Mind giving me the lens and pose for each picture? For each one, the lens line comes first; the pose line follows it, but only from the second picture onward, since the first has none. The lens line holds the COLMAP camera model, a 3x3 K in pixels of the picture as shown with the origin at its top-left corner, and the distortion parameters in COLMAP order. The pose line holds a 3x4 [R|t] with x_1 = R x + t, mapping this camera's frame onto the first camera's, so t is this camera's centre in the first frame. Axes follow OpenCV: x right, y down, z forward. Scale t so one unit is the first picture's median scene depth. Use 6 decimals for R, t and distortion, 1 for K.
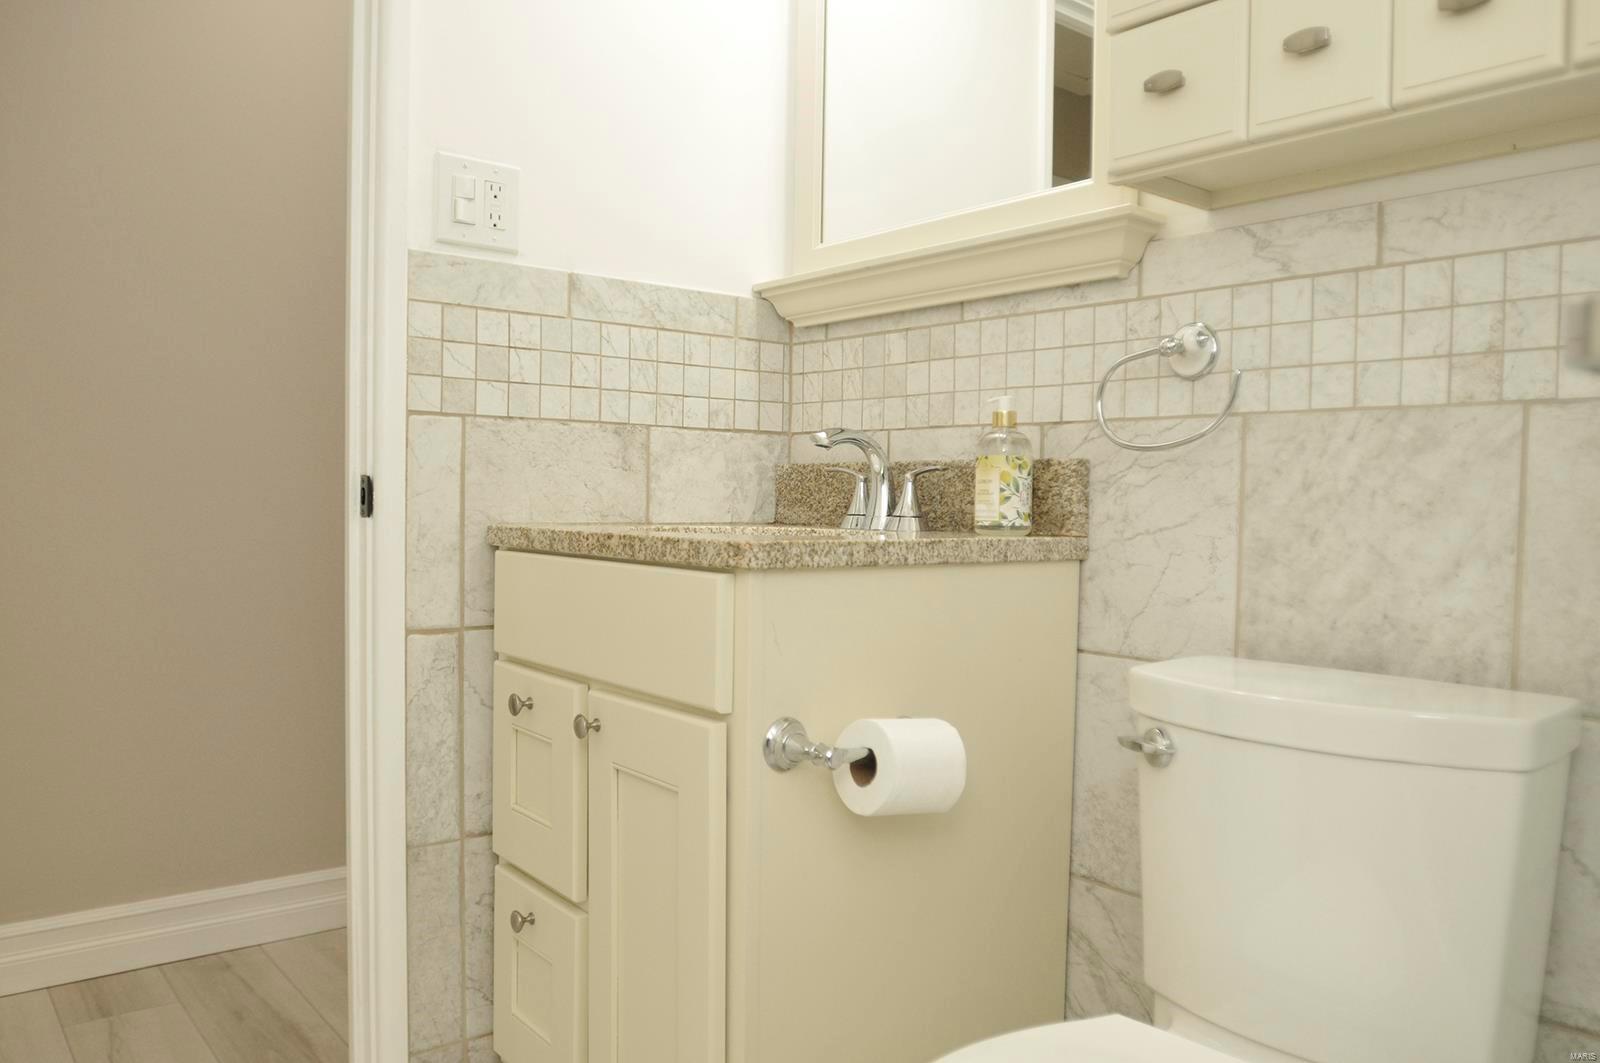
lens RADIAL K [[1184.0, 0, 812.2], [0, 1184.0, 546.0], [0, 0, 1]] dist [-0.084698, 0.056238]
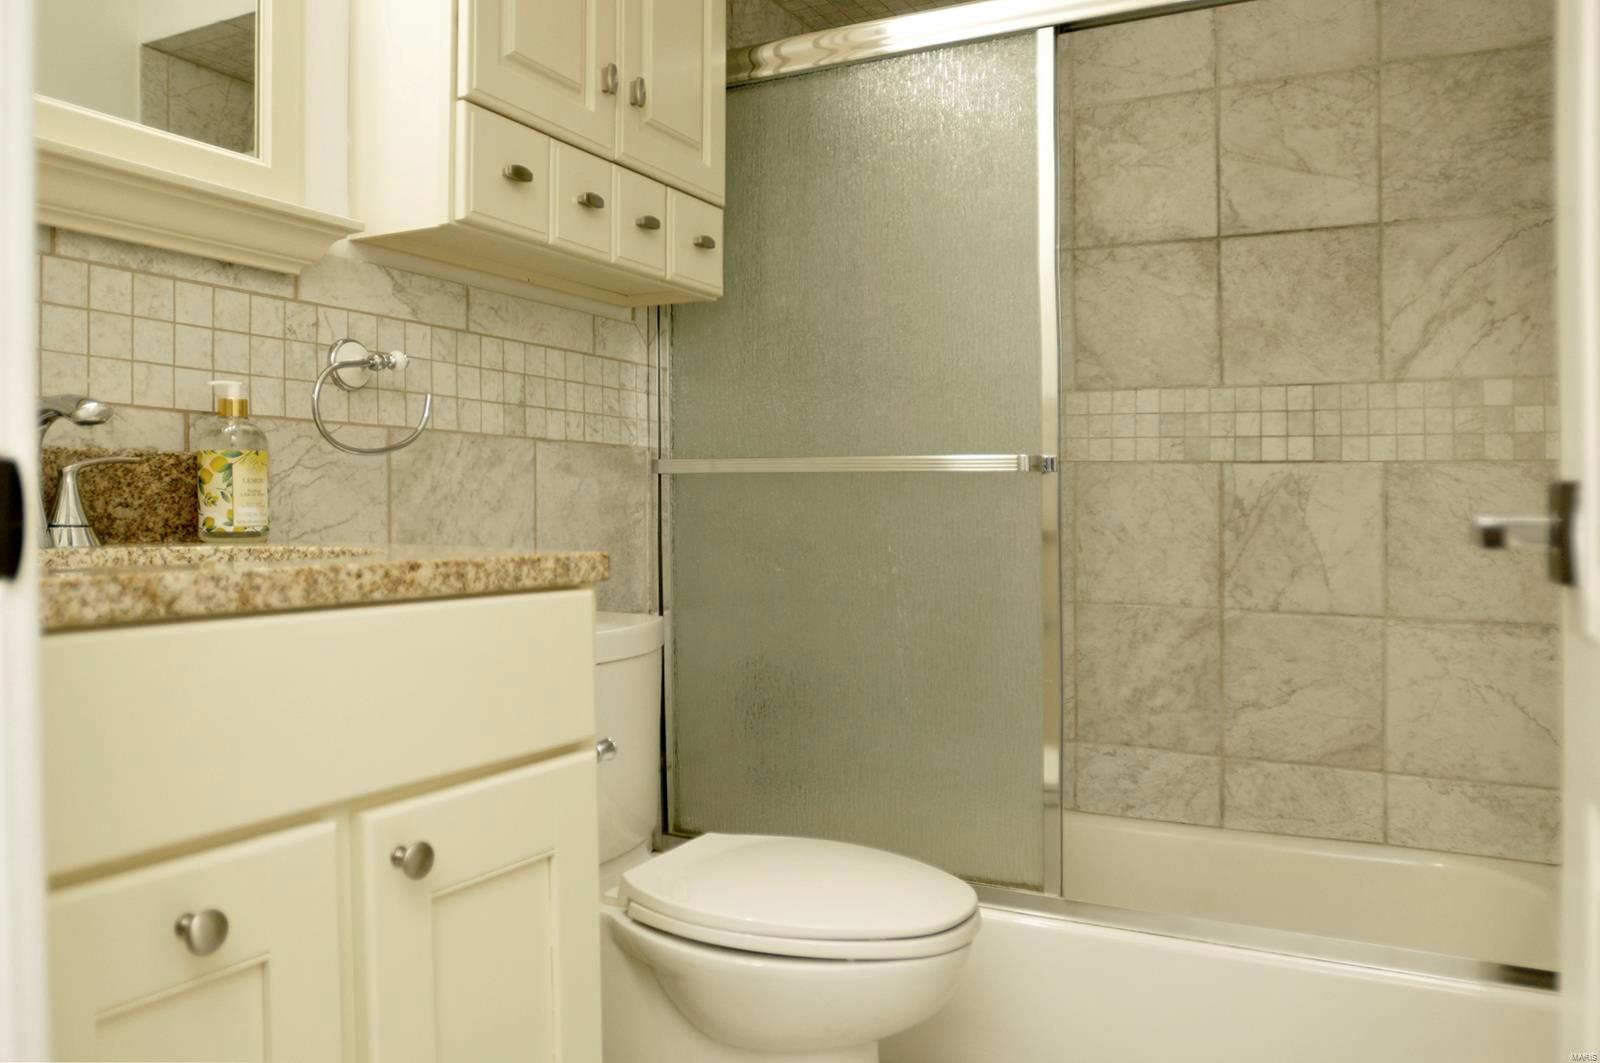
lens RADIAL K [[1184.0, 0, 812.2], [0, 1184.0, 546.0], [0, 0, 1]] dist [-0.084698, 0.056238]
pose [[-0.386164, -0.051599, 0.920986, -0.920818], [0.019435, 0.997757, 0.064049, -0.061408], [-0.922225, 0.042633, -0.384295, 1.093402]]
